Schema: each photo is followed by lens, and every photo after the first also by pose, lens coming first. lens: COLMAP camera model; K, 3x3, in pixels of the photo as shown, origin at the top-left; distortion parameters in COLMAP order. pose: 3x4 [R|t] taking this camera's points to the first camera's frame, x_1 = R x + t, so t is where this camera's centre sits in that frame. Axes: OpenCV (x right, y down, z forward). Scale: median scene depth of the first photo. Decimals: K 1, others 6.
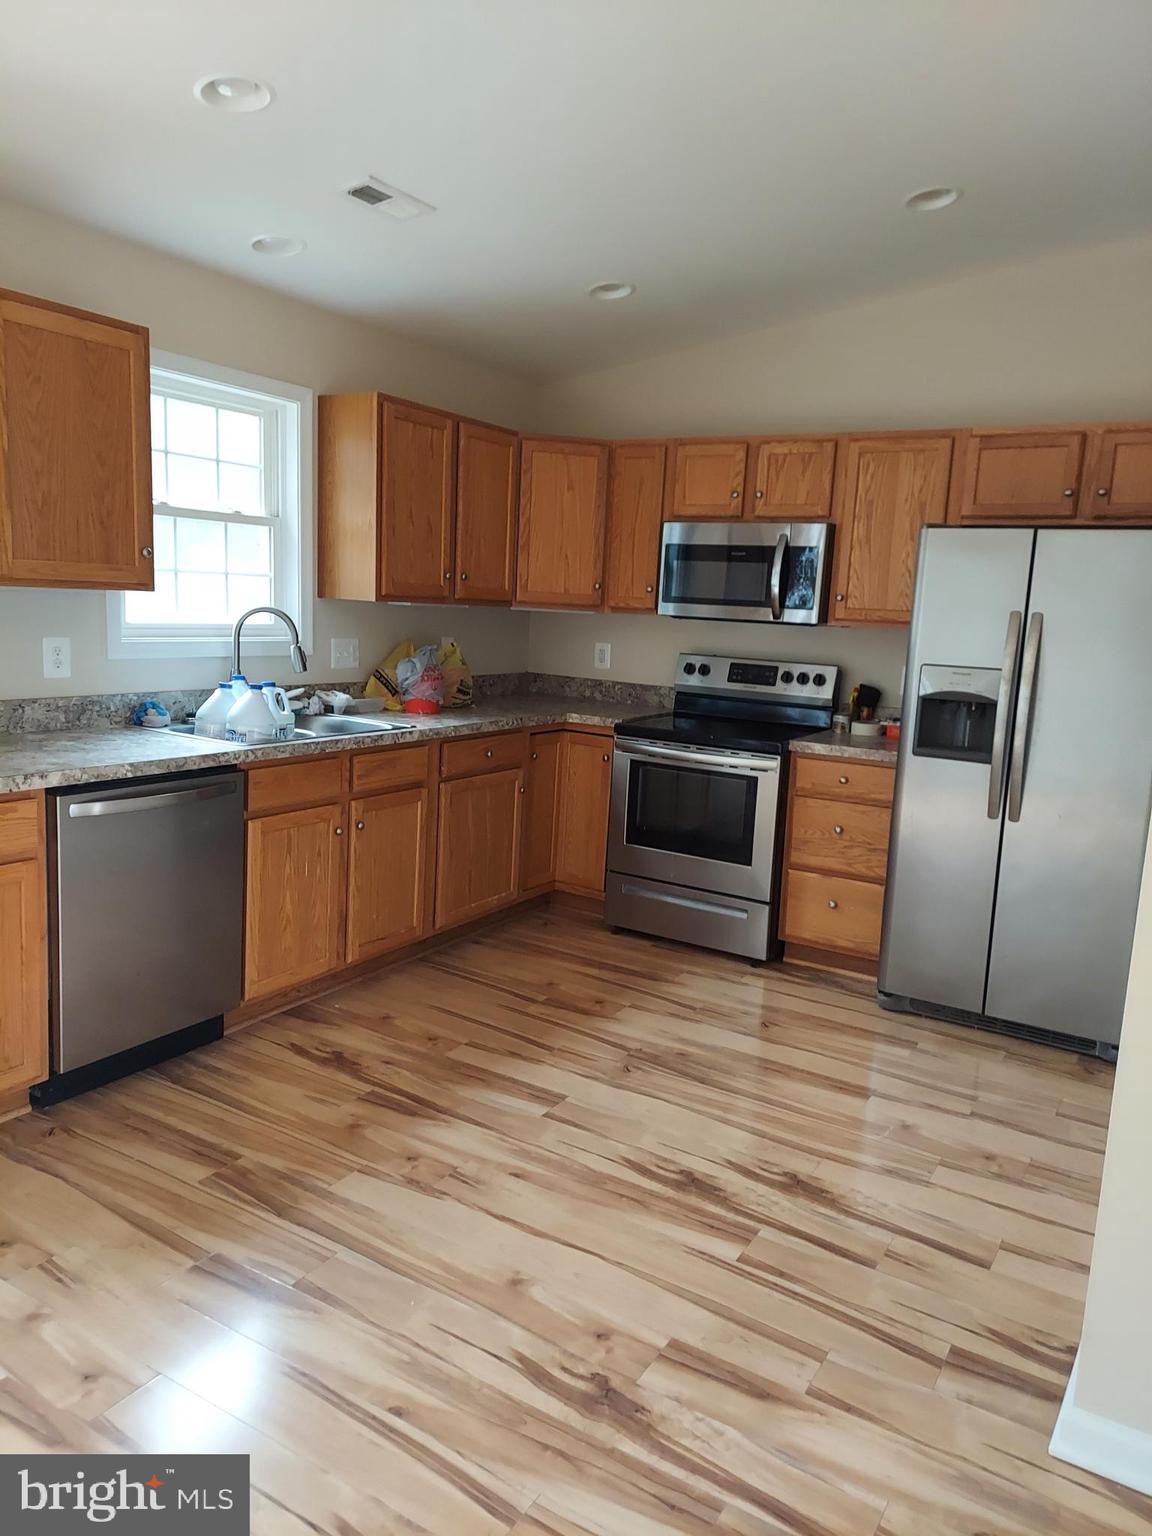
lens RADIAL K [[1089.9, 0, 582.8], [0, 1089.9, 779.8], [0, 0, 1]] dist [0.094807, -0.103348]
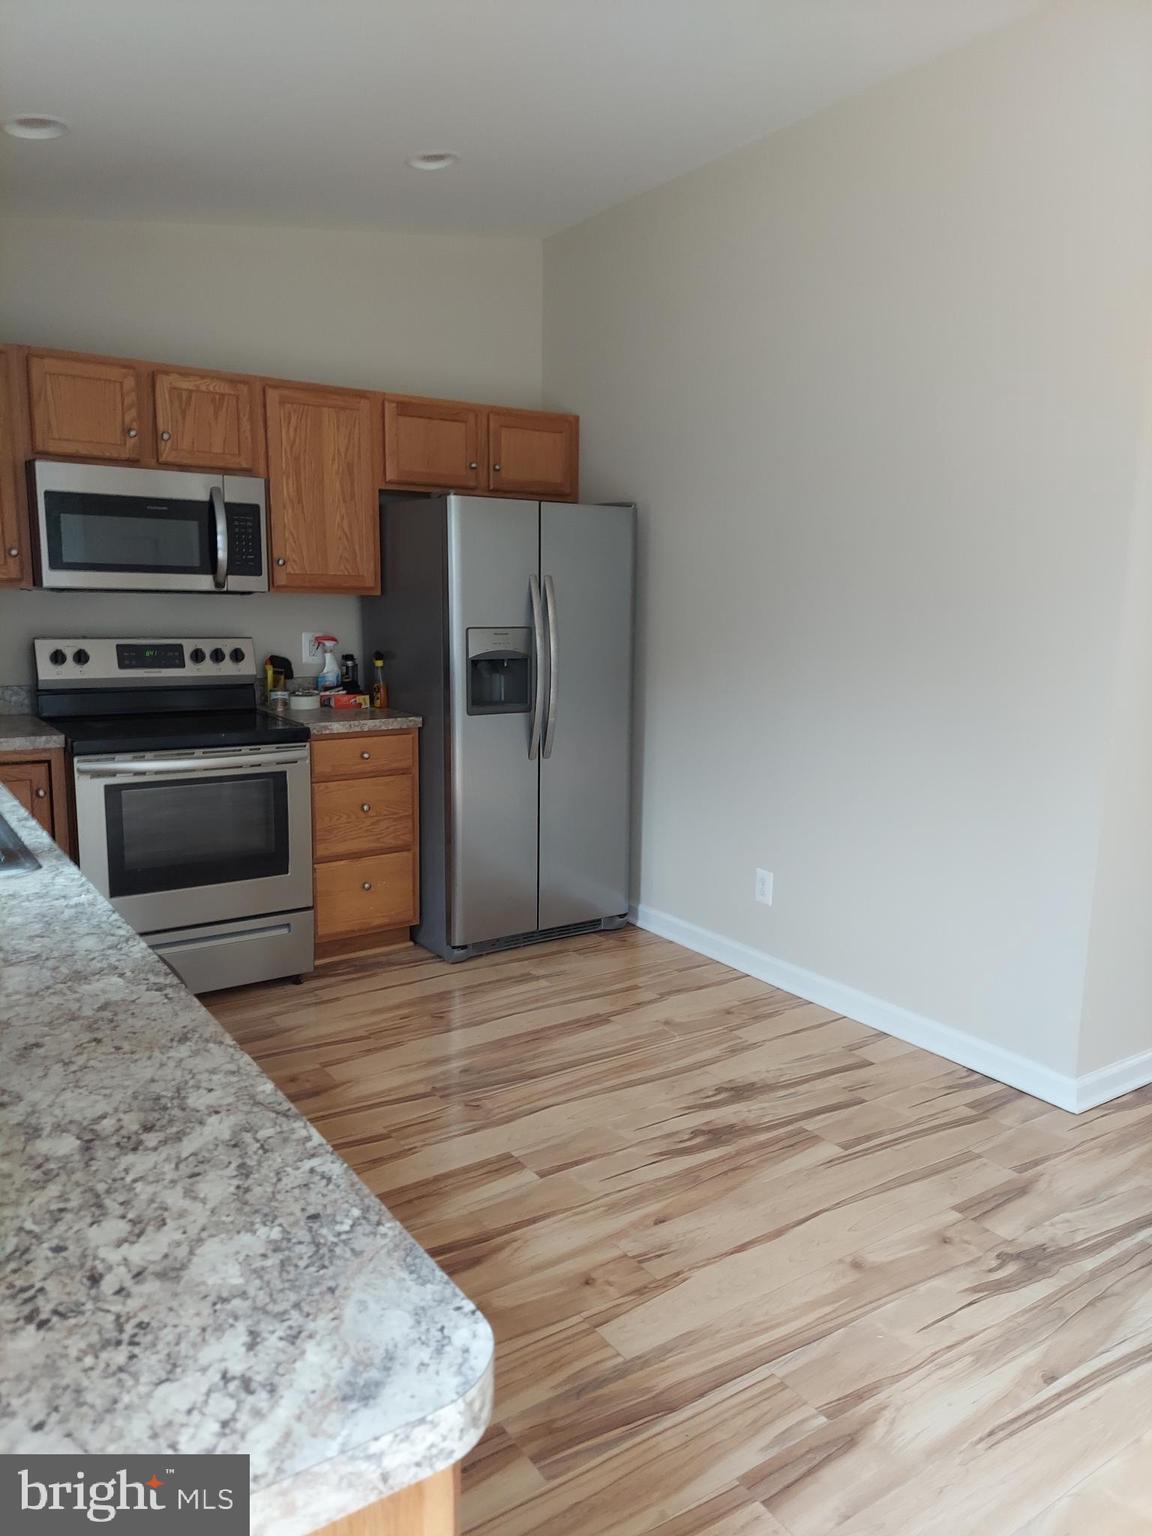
lens RADIAL K [[1089.9, 0, 582.8], [0, 1089.9, 779.8], [0, 0, 1]] dist [0.094807, -0.103348]
pose [[0.416427, -0.201569, 0.886543, -0.659929], [0.158284, 0.976295, 0.147627, -0.110993], [-0.895285, 0.078850, 0.438461, 0.512145]]
